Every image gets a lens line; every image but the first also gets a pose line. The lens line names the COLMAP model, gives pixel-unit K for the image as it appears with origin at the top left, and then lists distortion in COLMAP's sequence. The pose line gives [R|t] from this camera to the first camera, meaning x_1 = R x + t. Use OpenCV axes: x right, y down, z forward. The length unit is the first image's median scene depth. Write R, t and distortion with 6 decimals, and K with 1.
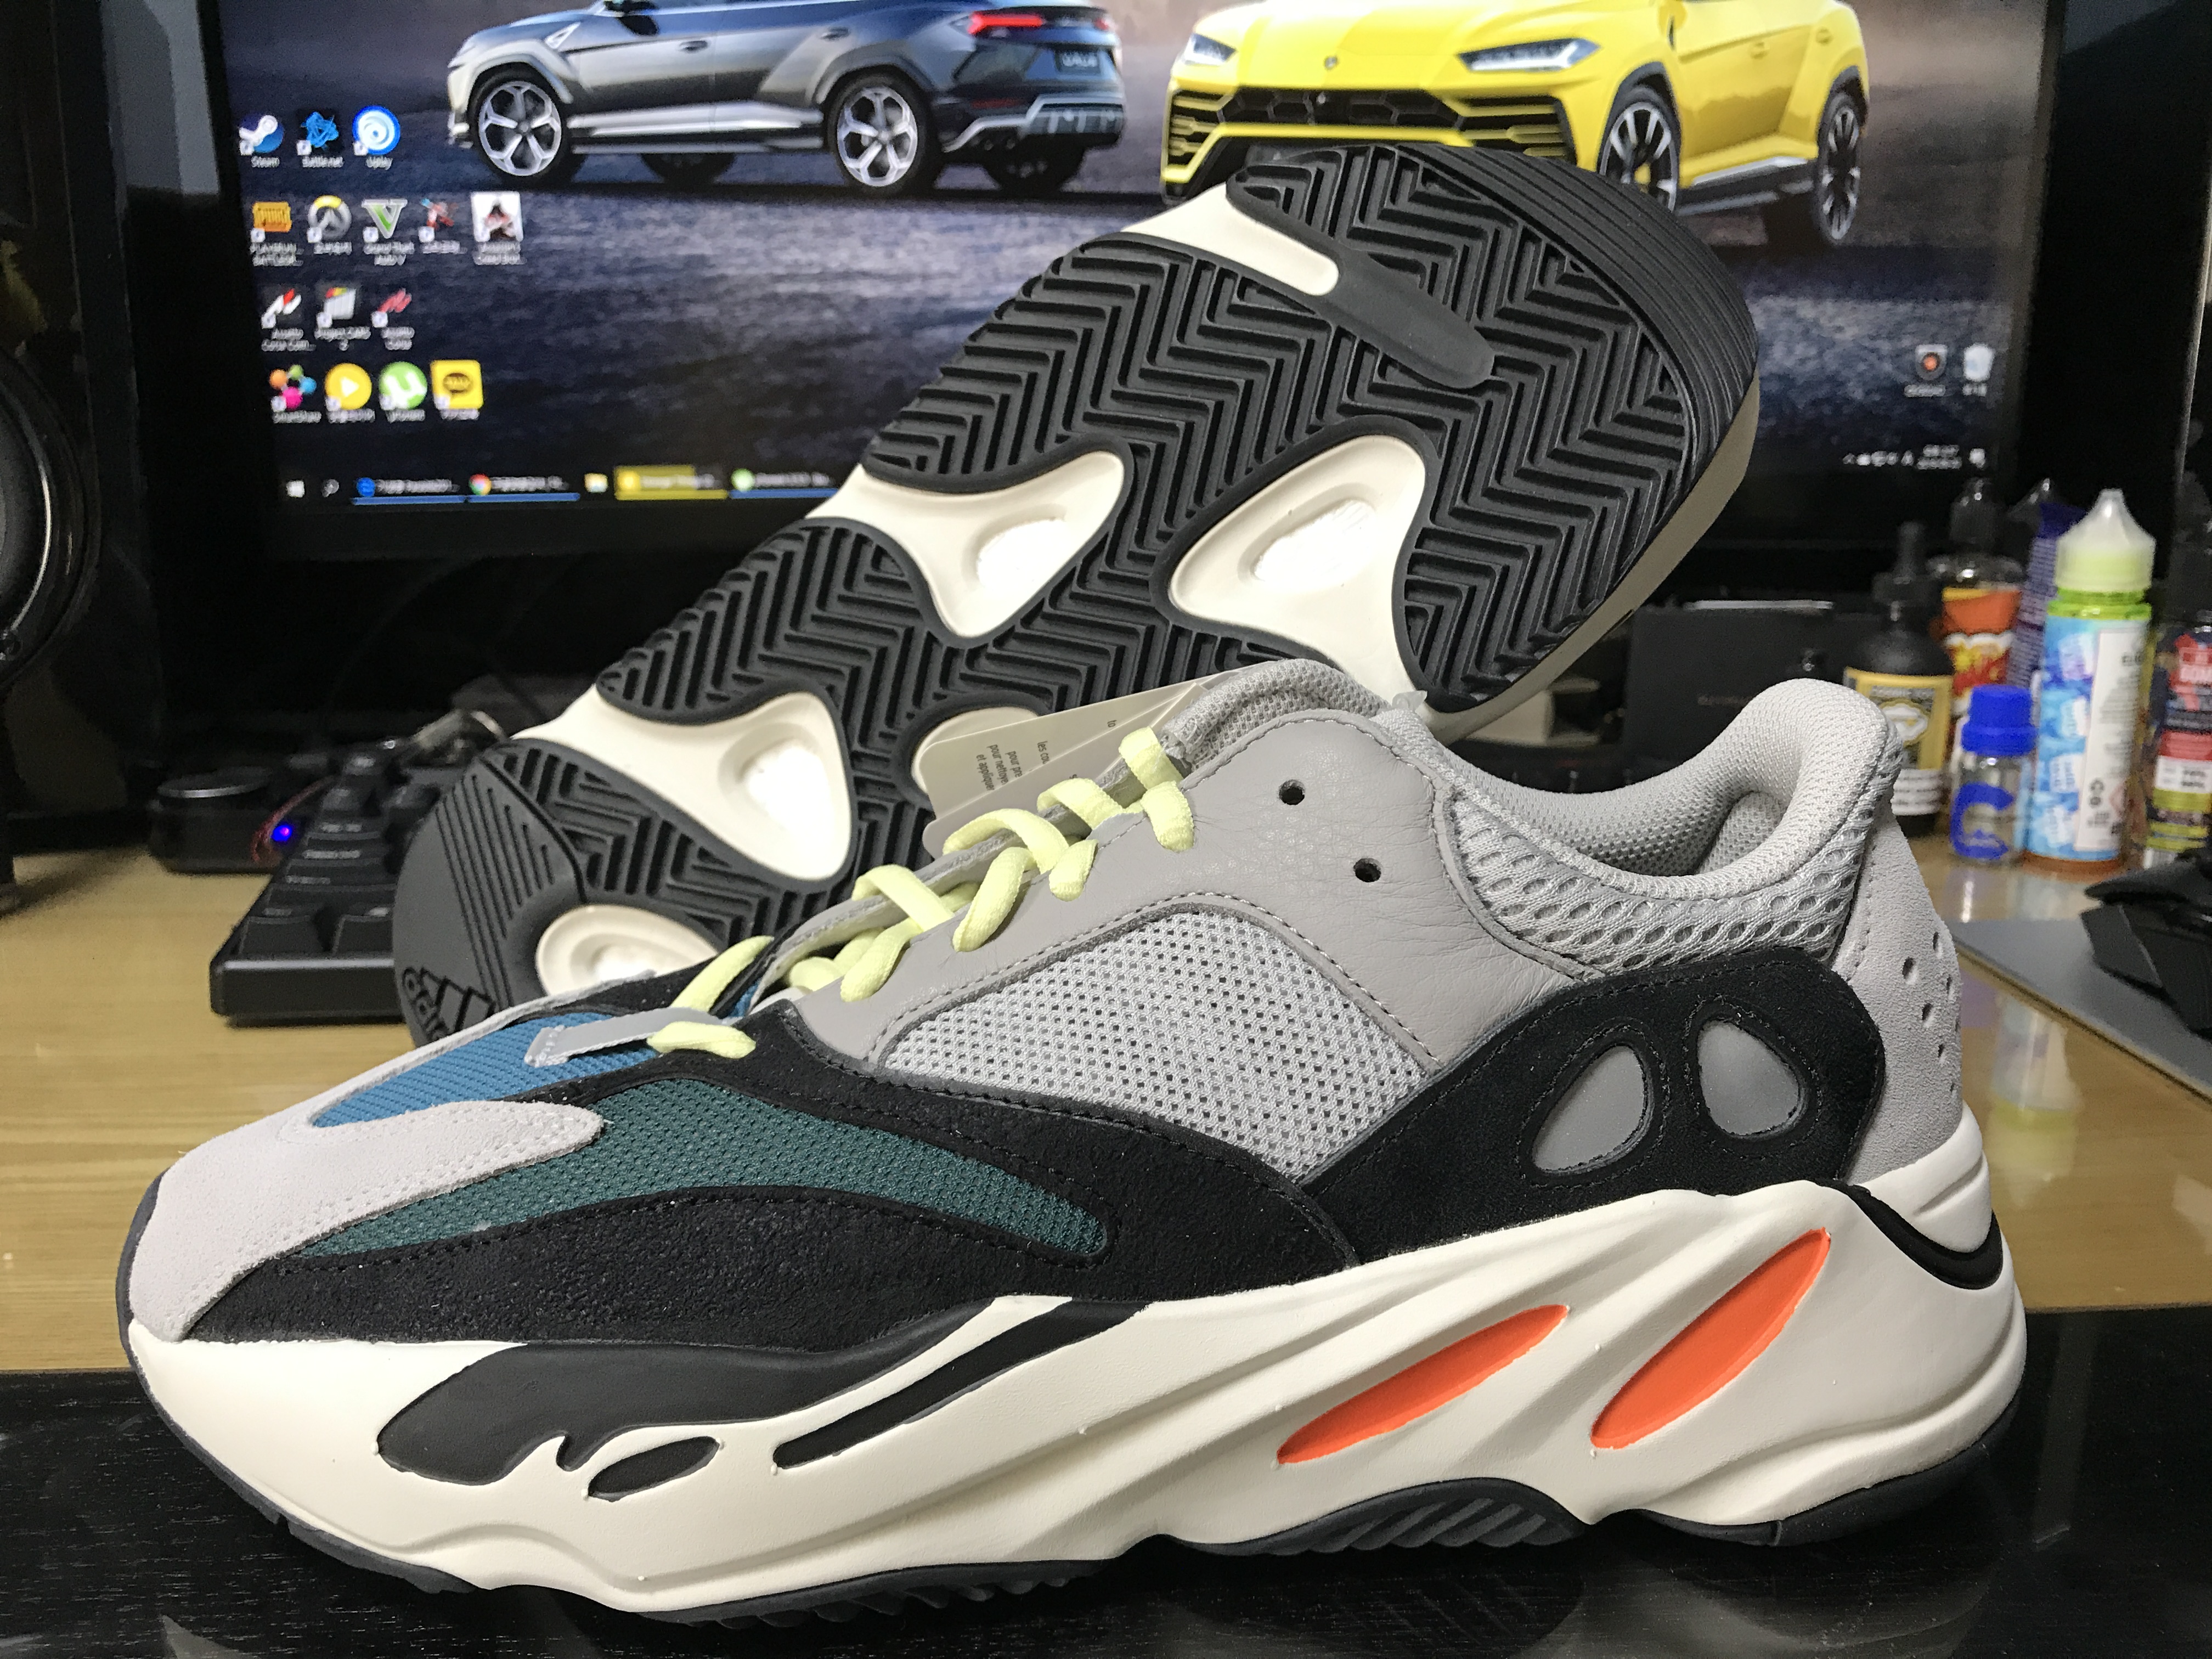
lens RADIAL K [[1826.5, 0, 1106.0], [0, 1826.5, 829.5], [0, 0, 1]] dist [-0.004992, -0.001843]
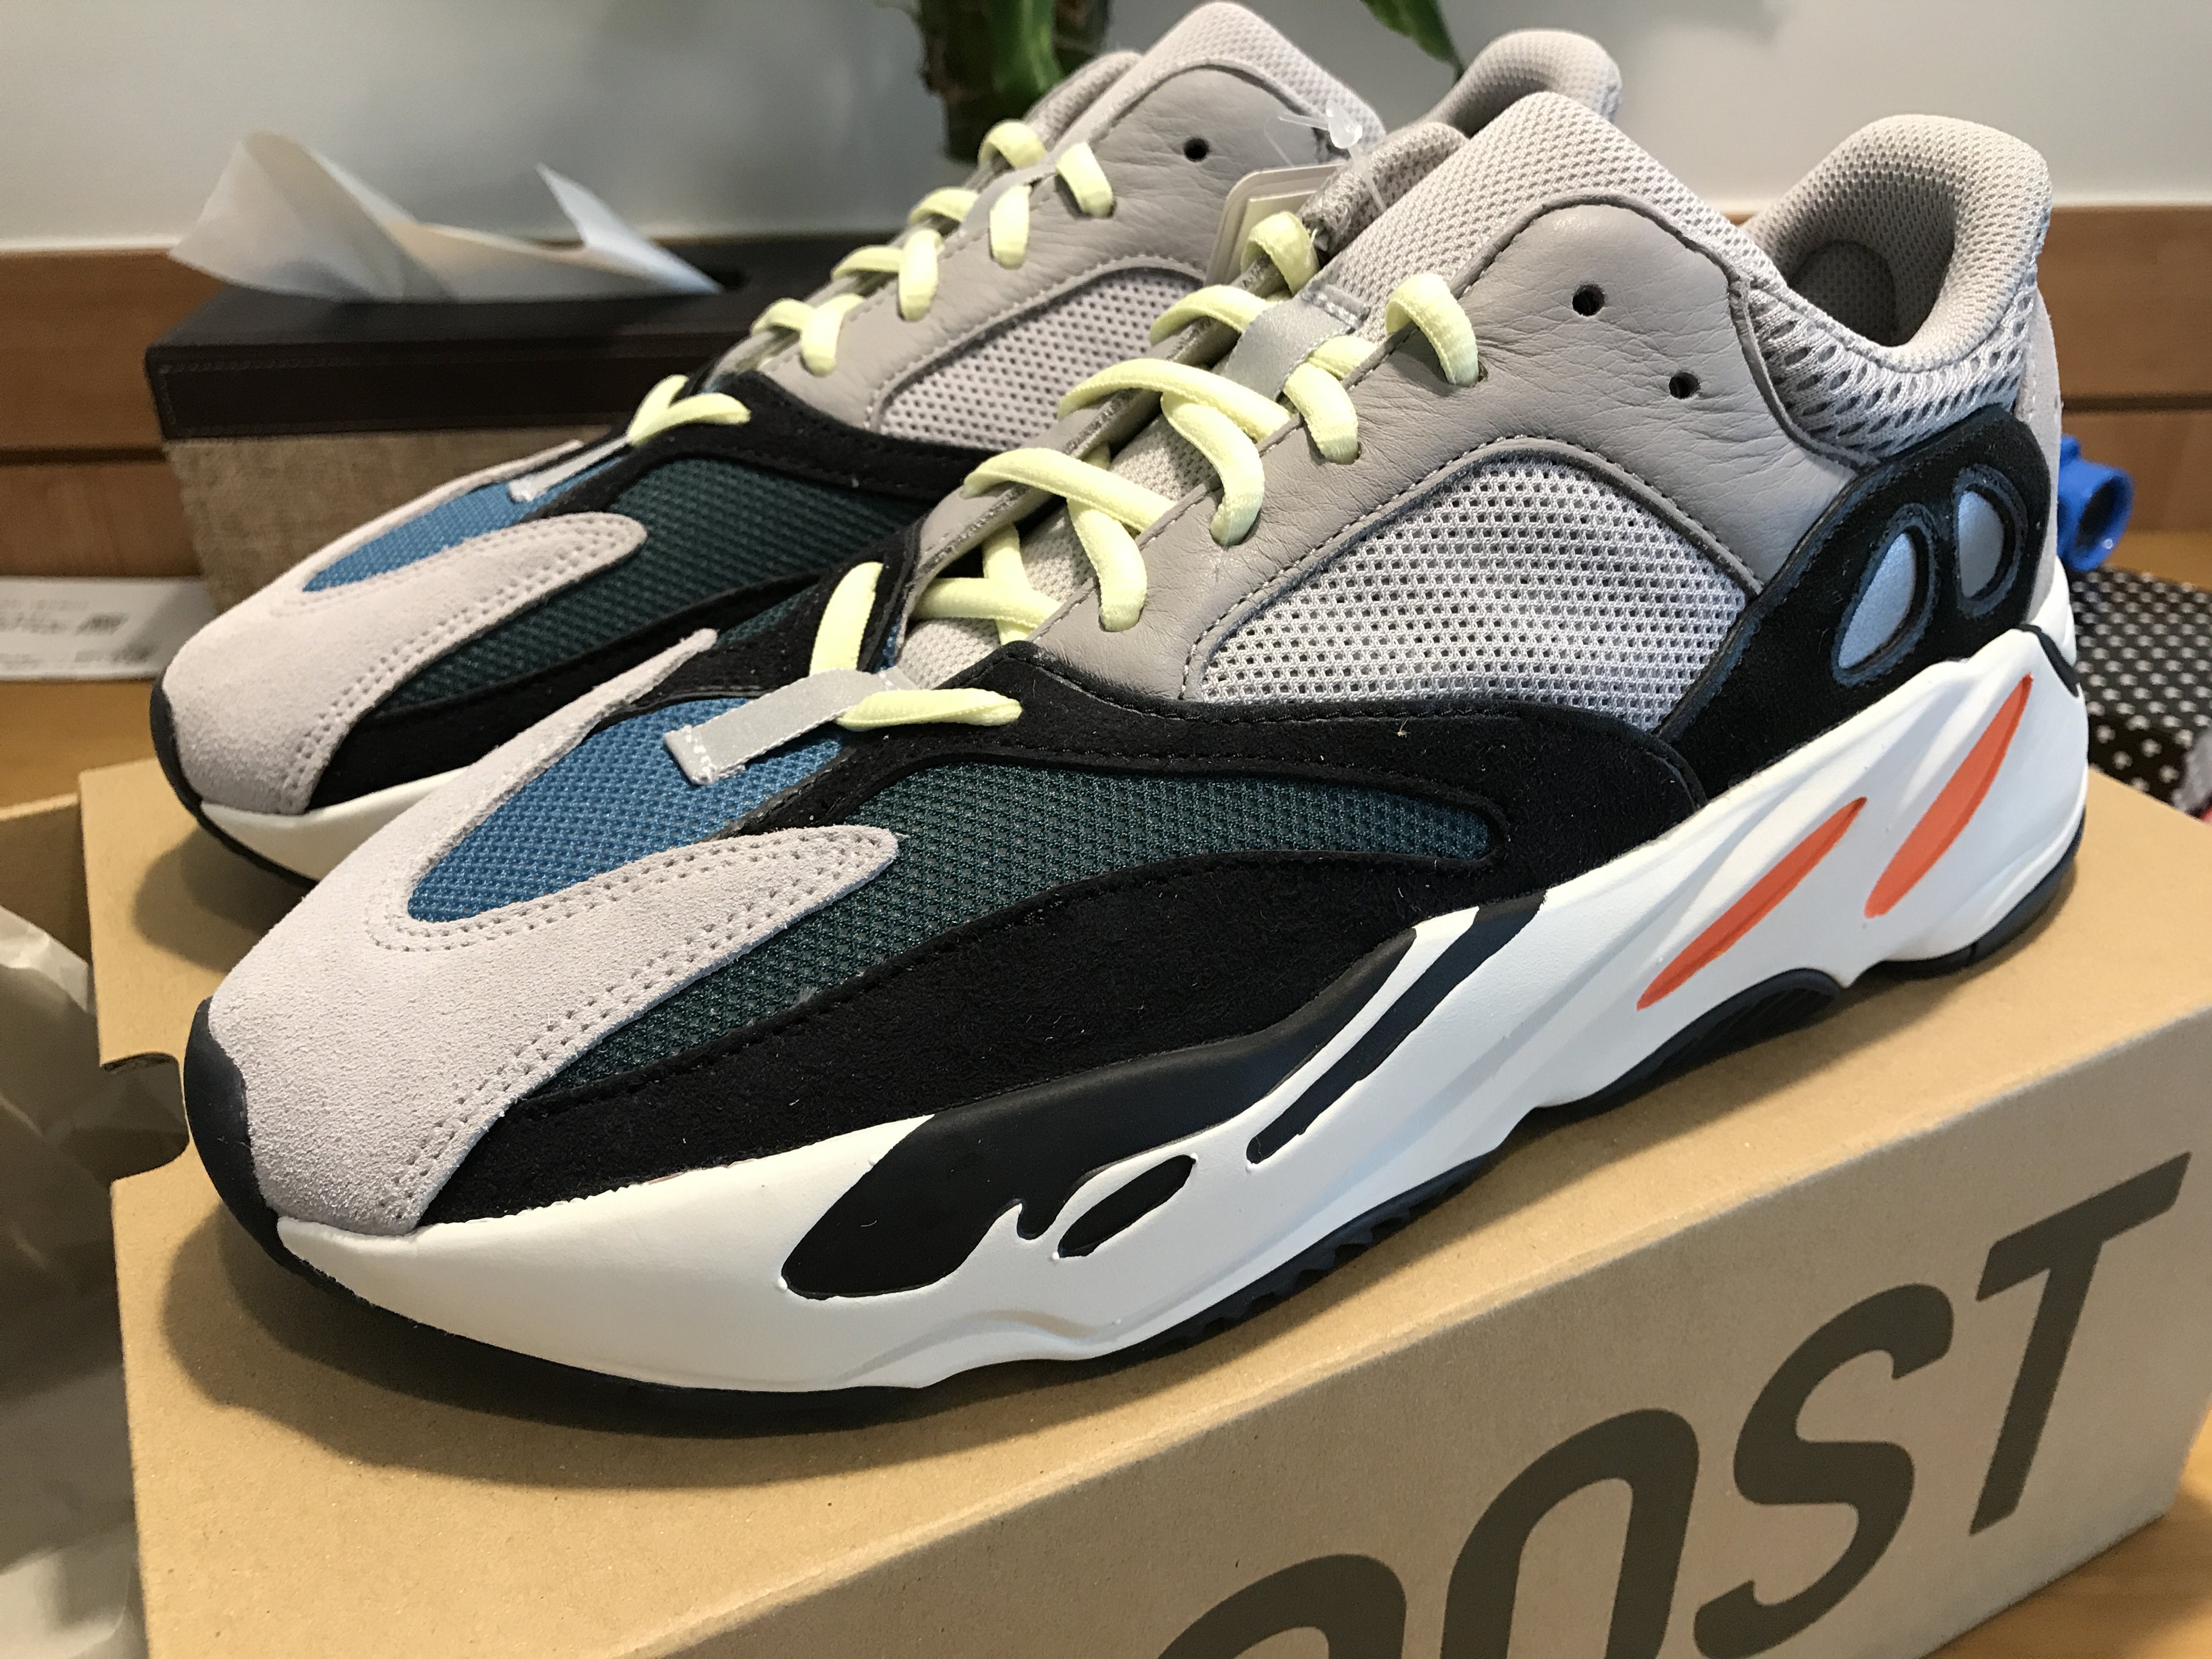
lens RADIAL K [[1826.5, 0, 1106.0], [0, 1826.5, 829.5], [0, 0, 1]] dist [-0.004992, -0.001843]
pose [[0.914185, -0.222631, 0.338675, -0.473735], [0.116328, 0.944595, 0.306934, -0.079908], [-0.388244, -0.241197, 0.889433, 0.255277]]
